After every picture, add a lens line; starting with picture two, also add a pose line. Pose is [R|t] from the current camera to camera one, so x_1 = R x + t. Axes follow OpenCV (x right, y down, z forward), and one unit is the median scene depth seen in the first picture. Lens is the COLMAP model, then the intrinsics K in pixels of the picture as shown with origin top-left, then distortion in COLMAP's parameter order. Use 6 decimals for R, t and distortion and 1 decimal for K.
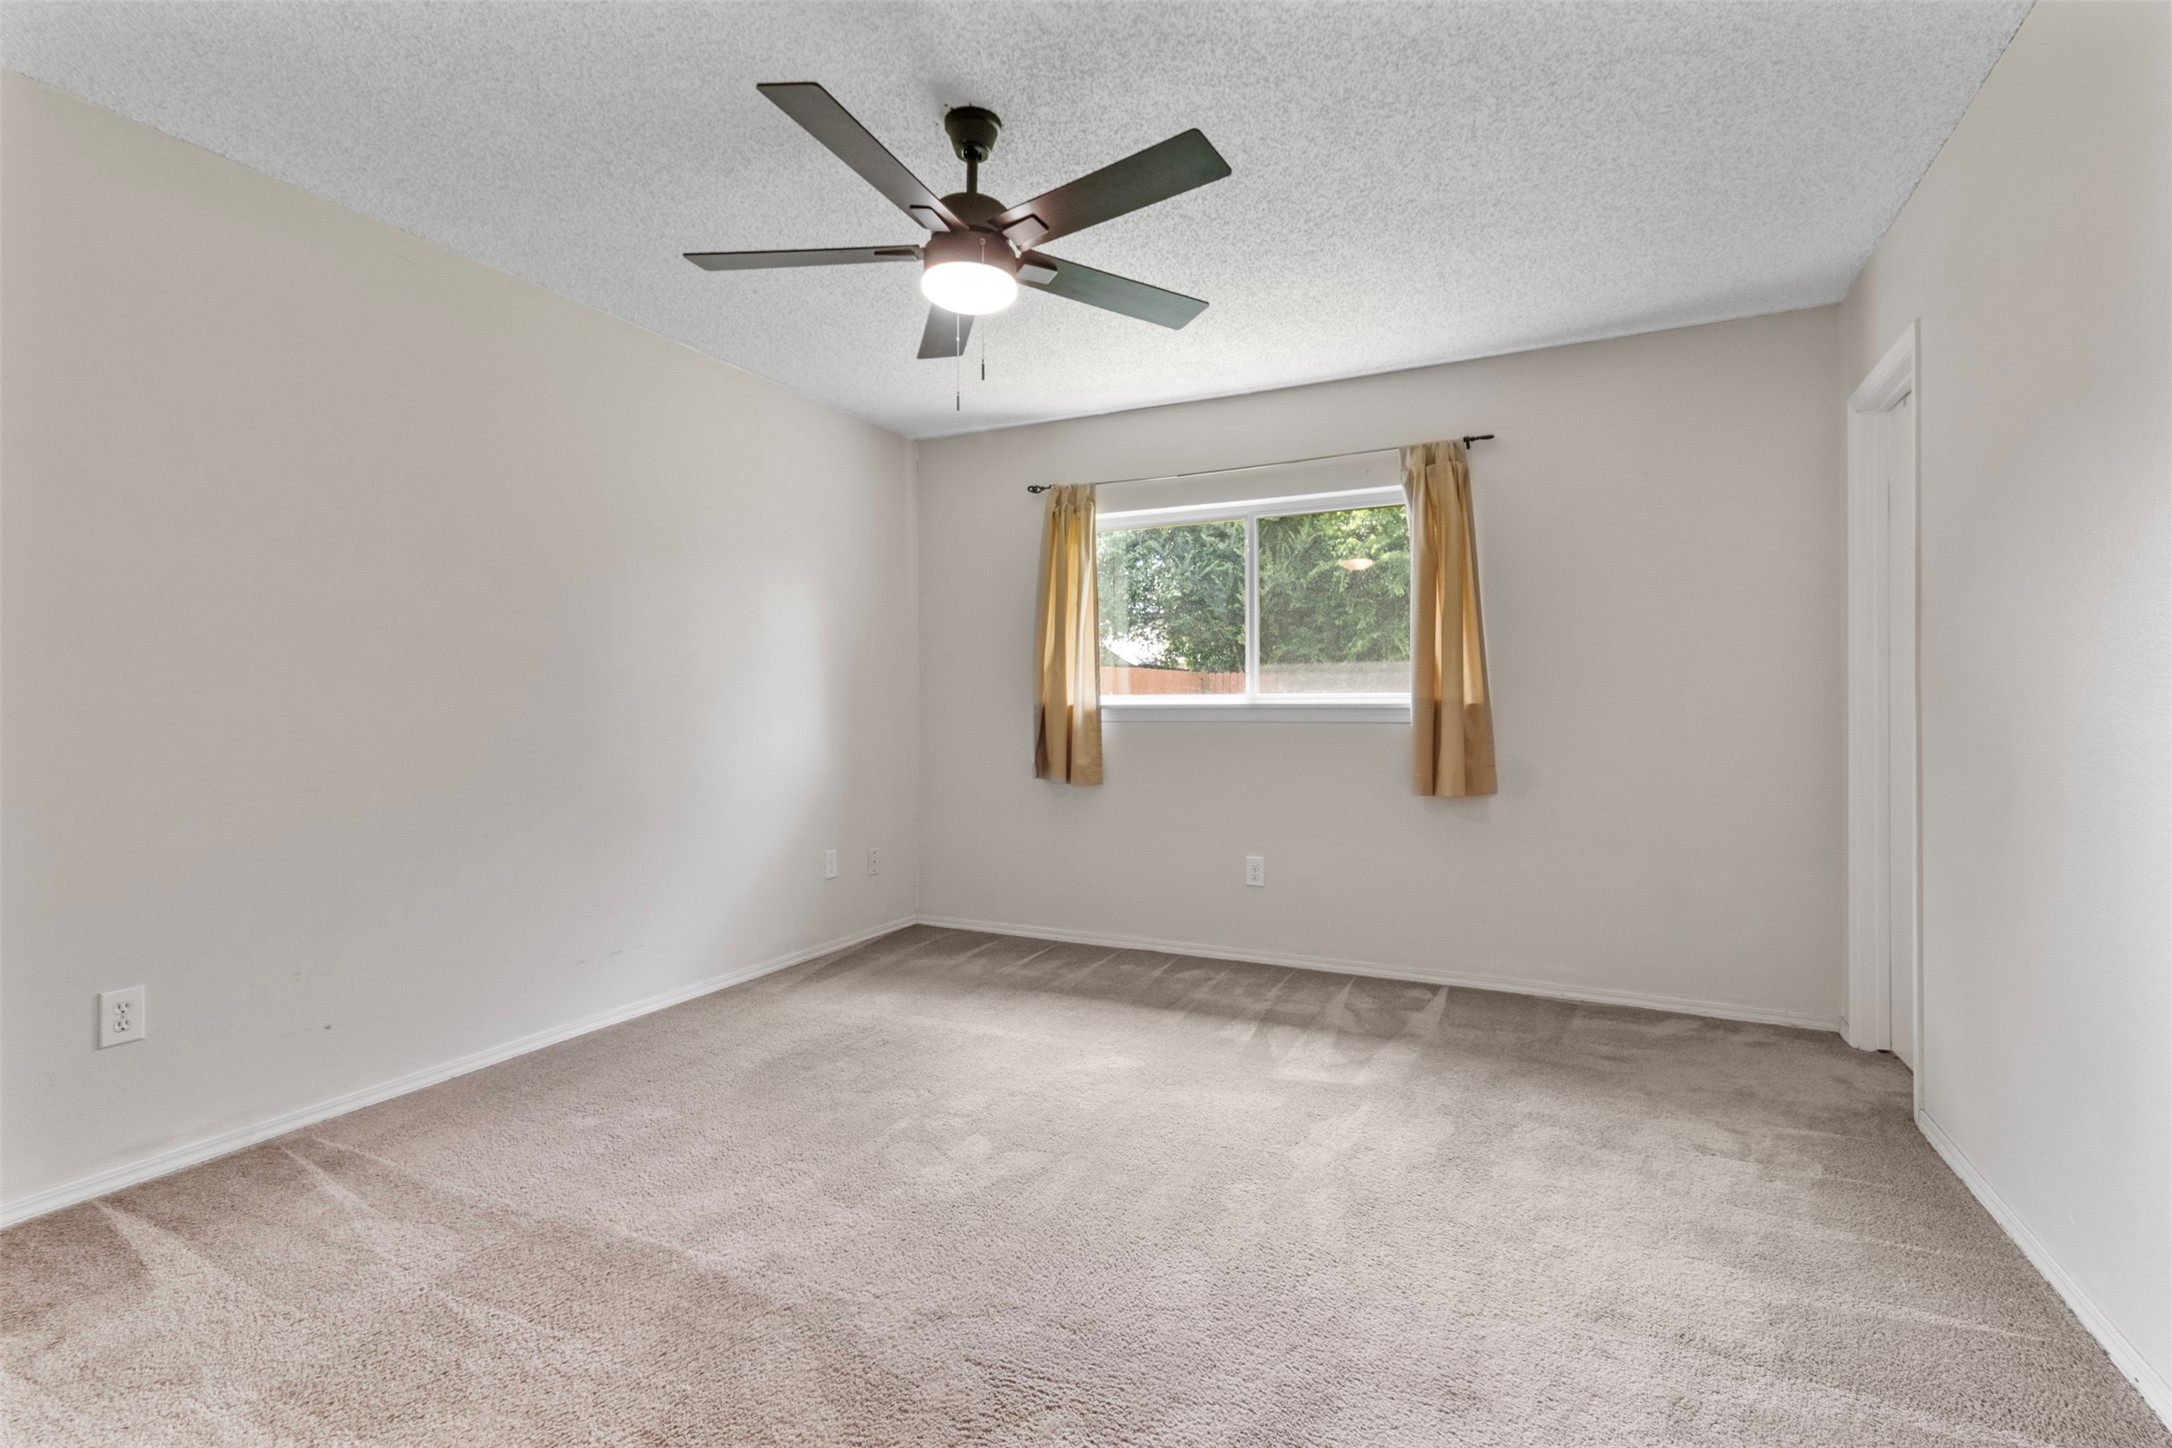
lens RADIAL K [[1011.3, 0, 1084.9], [0, 1011.3, 701.7], [0, 0, 1]] dist [0.000051, 0.000339]
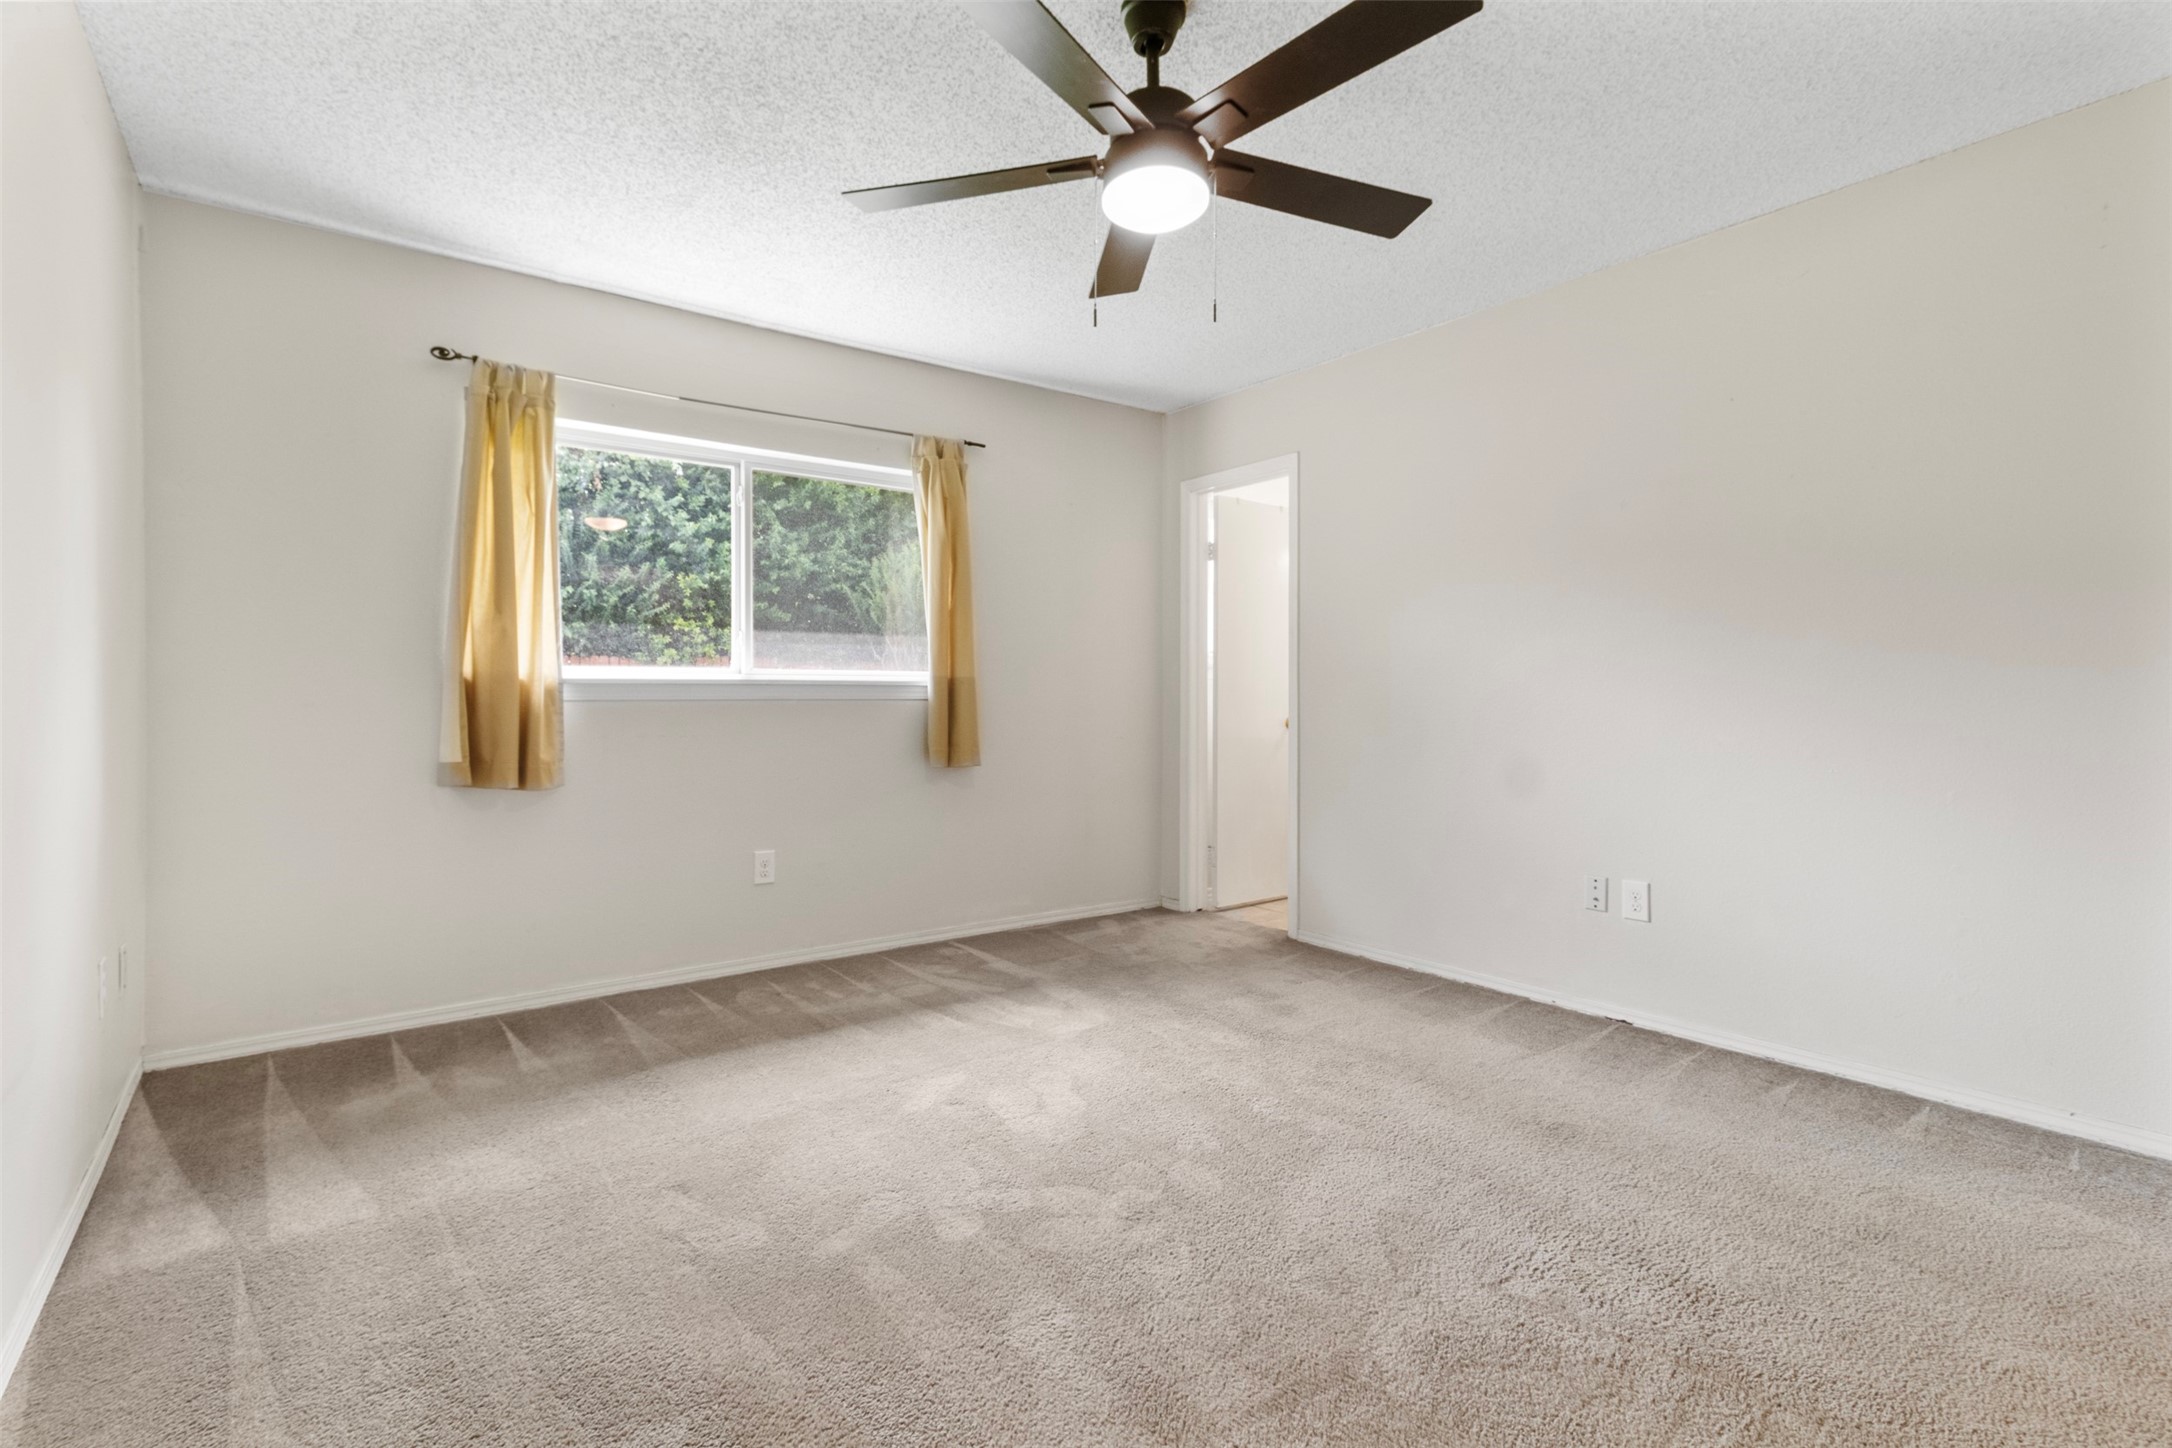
lens RADIAL K [[1011.3, 0, 1084.9], [0, 1011.3, 701.7], [0, 0, 1]] dist [0.000051, 0.000339]
pose [[0.447831, -0.011026, 0.894050, -0.541810], [-0.016434, 0.999654, 0.020561, -0.001985], [-0.893967, -0.023900, 0.447494, 0.376872]]
